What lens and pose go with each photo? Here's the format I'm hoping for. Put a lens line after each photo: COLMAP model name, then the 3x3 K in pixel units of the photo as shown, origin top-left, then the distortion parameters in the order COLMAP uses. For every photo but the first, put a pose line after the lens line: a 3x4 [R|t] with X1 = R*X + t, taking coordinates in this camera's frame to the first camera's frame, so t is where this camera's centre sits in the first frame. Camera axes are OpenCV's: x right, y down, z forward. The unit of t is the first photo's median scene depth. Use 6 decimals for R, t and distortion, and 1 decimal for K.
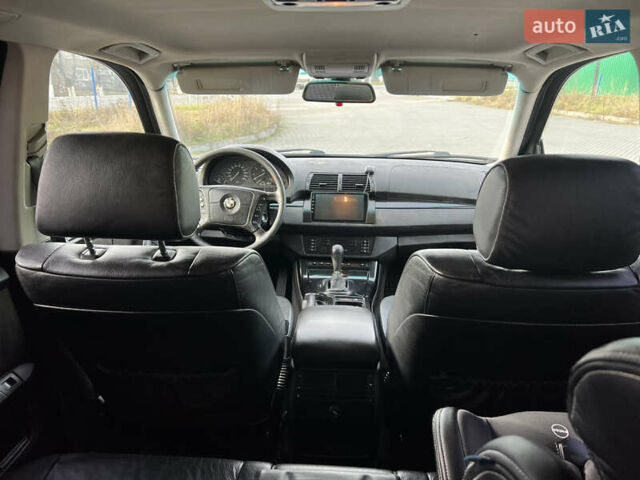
lens RADIAL K [[478.4, 0, 322.6], [0, 478.4, 235.2], [0, 0, 1]] dist [0.061910, -0.066835]
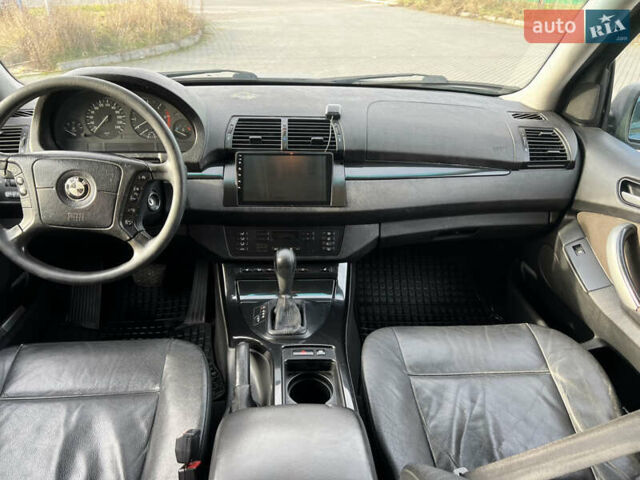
lens RADIAL K [[475.1, 0, 320.0], [0, 475.1, 240.0], [0, 0, 1]] dist [0.033785, -0.062039]
pose [[0.992183, -0.041318, 0.117753, 0.005648], [0.018888, 0.982449, 0.185575, -0.091729], [-0.123354, -0.181900, 0.975549, 0.407116]]
